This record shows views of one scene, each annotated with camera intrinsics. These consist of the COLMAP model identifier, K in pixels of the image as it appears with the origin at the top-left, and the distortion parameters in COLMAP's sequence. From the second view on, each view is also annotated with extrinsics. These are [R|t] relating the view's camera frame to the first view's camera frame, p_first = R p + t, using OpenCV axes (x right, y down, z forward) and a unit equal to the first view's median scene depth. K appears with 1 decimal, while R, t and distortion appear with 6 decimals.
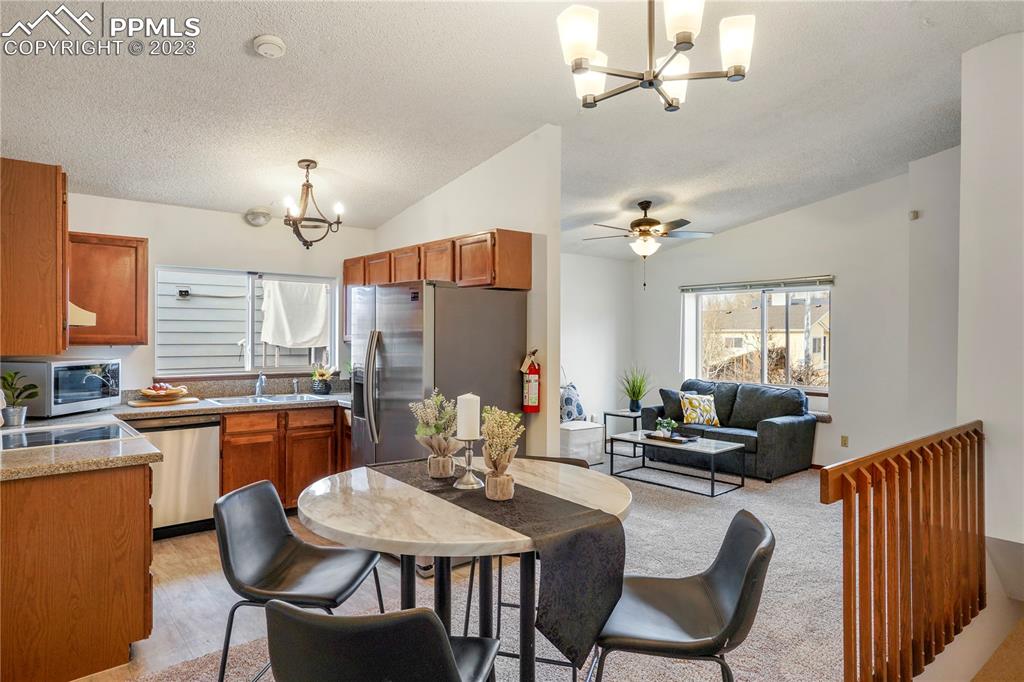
lens RADIAL K [[604.6, 0, 520.4], [0, 604.6, 335.8], [0, 0, 1]] dist [-0.041365, 0.038290]
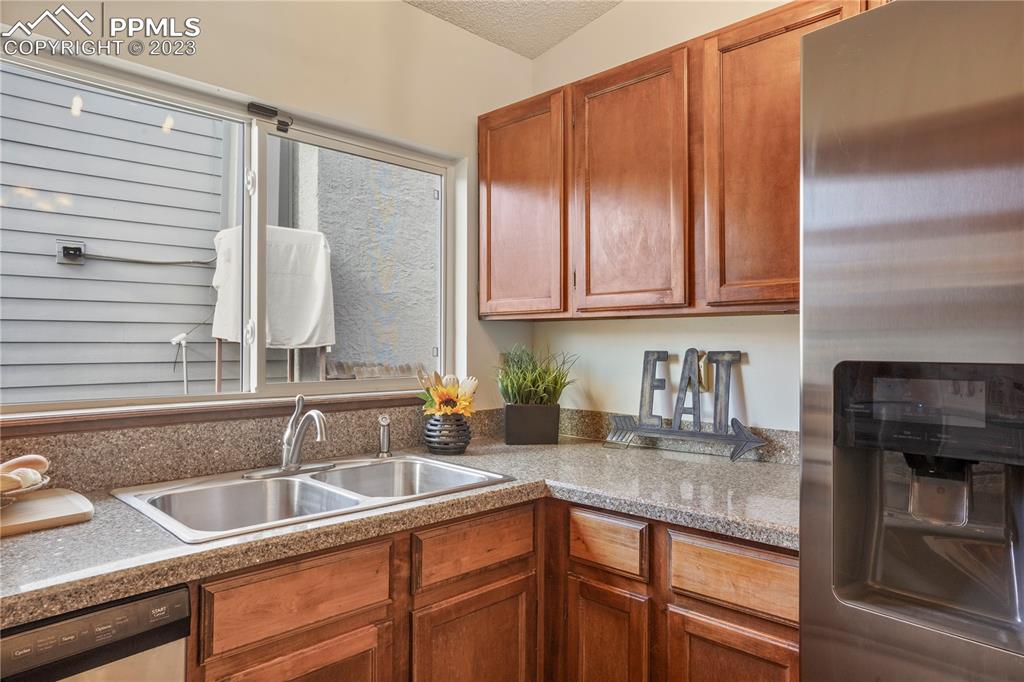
lens RADIAL K [[645.0, 0, 525.0], [0, 645.0, 342.6], [0, 0, 1]] dist [-0.037294, 0.051564]
pose [[0.995926, -0.002939, 0.090128, -0.293457], [0.003257, 0.999989, -0.003375, 0.027796], [-0.090117, 0.003654, 0.995925, 0.552386]]
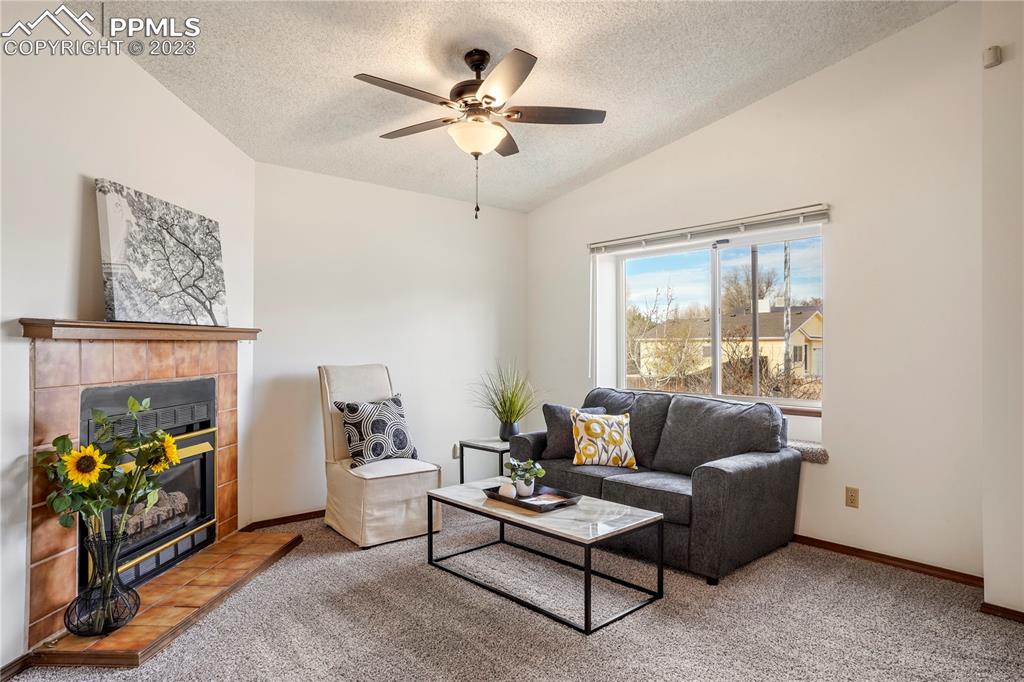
lens RADIAL K [[604.1, 0, 512.0], [0, 604.1, 341.0], [0, 0, 1]] dist [-0.063272, 0.053117]
pose [[0.999904, -0.003184, 0.013479, 0.232643], [0.003347, 0.999921, -0.012110, 0.038768], [-0.013439, 0.012154, 0.999836, 0.480134]]
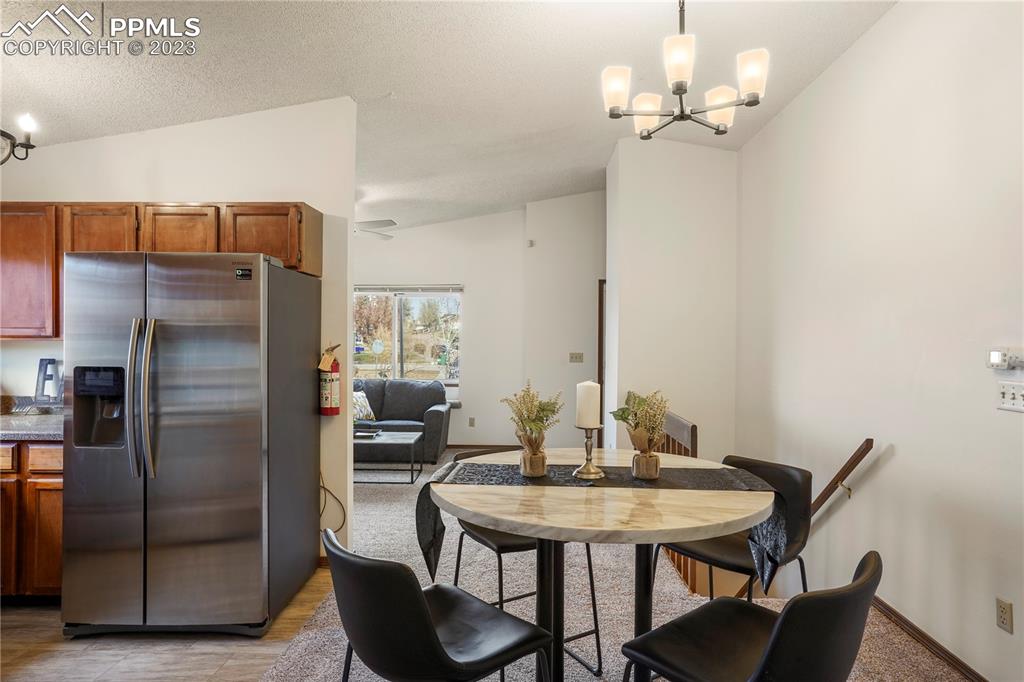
lens RADIAL K [[581.9, 0, 513.5], [0, 581.9, 344.7], [0, 0, 1]] dist [-0.072290, 0.056349]
pose [[0.672087, -0.002989, 0.740466, -0.294817], [-0.003797, 0.999965, 0.007483, 0.010578], [-0.740462, -0.007841, 0.672052, 0.158179]]
